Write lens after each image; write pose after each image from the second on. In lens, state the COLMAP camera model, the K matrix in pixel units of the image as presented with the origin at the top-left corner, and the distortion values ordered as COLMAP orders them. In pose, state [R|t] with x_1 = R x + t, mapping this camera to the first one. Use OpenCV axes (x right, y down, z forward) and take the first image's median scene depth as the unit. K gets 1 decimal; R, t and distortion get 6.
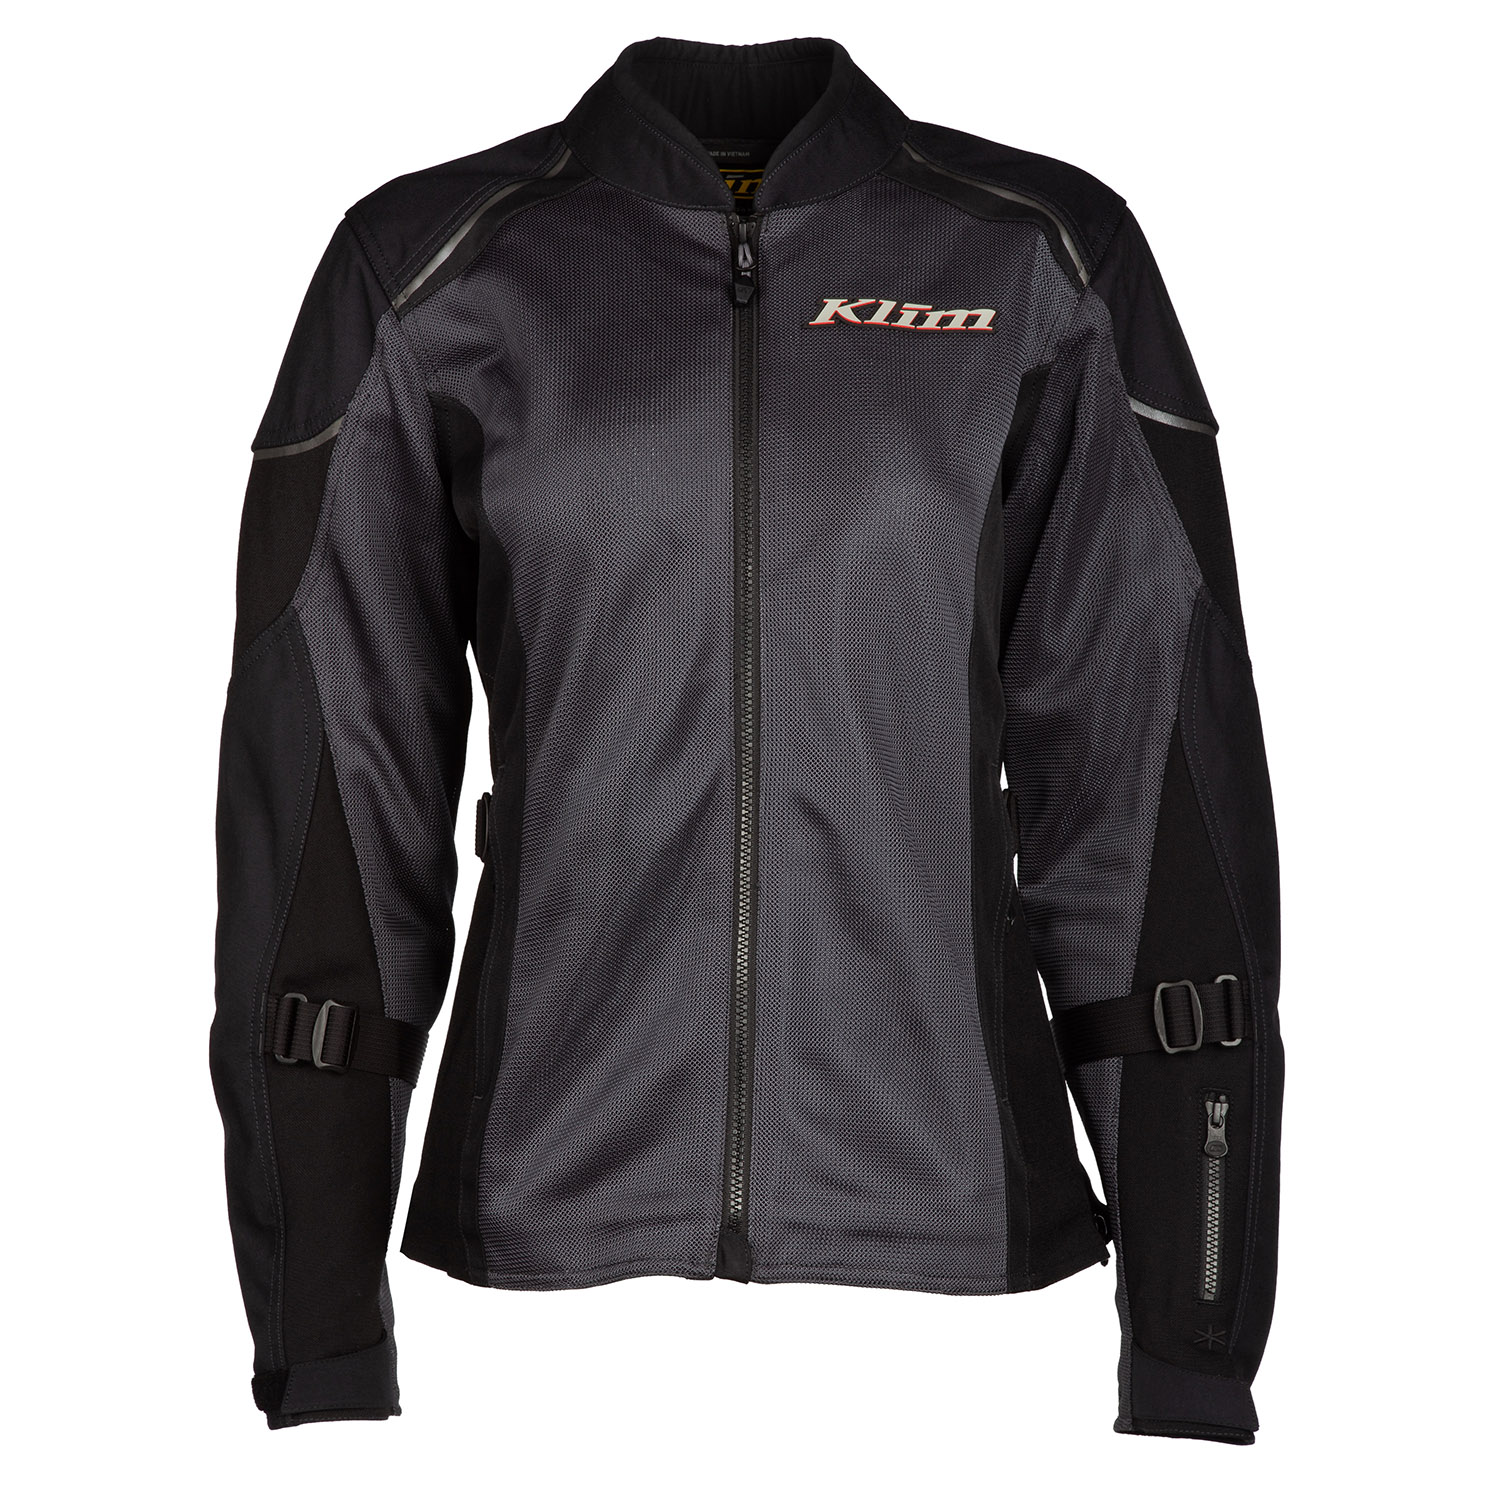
lens RADIAL K [[3543.9, 0, 750.0], [0, 3543.9, 750.0], [0, 0, 1]] dist [-0.056119, -0.337274]
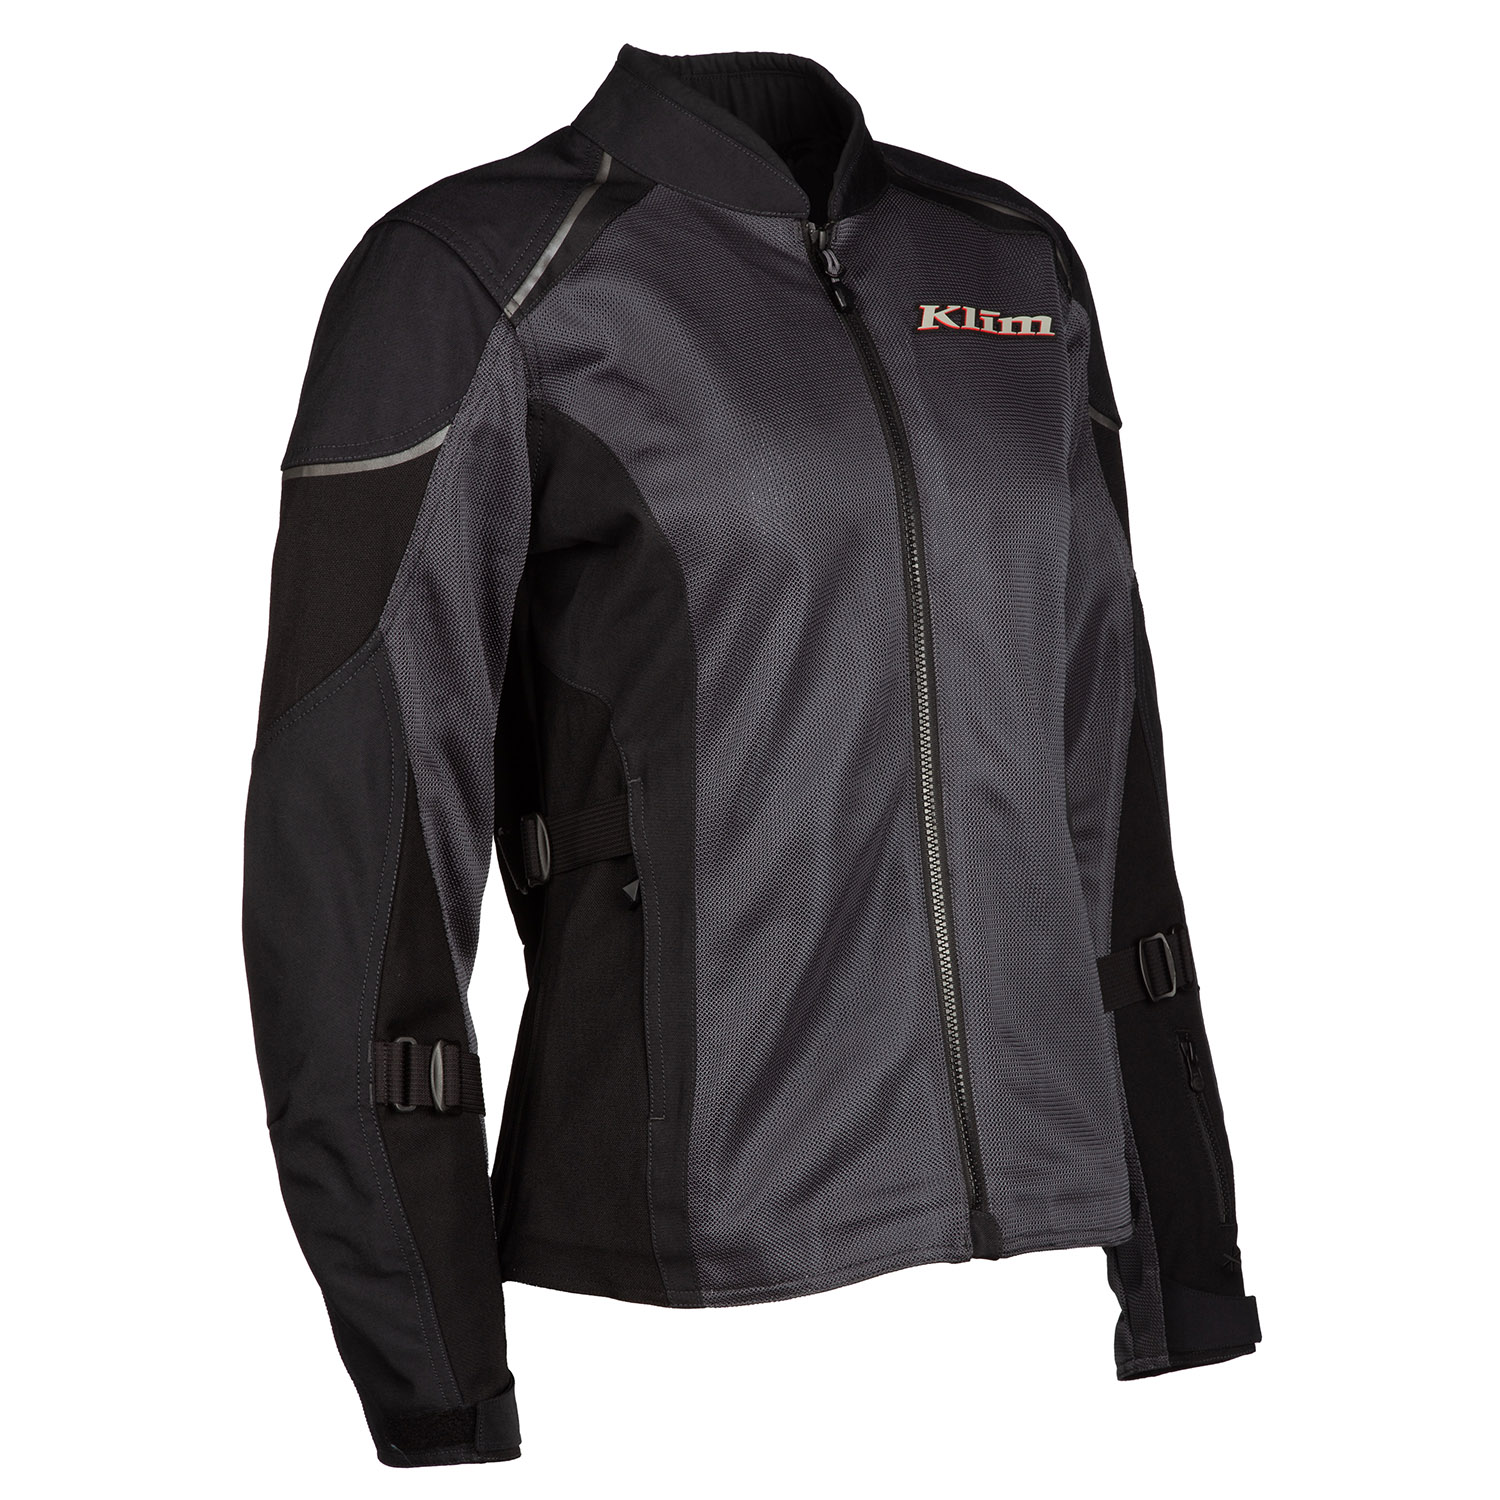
lens RADIAL K [[3609.3, 0, 750.0], [0, 3609.3, 750.0], [0, 0, 1]] dist [0.011678, 0.411123]
pose [[0.860624, -0.056926, 0.506050, -0.552234], [0.068158, 0.997668, -0.003686, 0.002116], [-0.504660, 0.037664, 0.862496, 0.122290]]
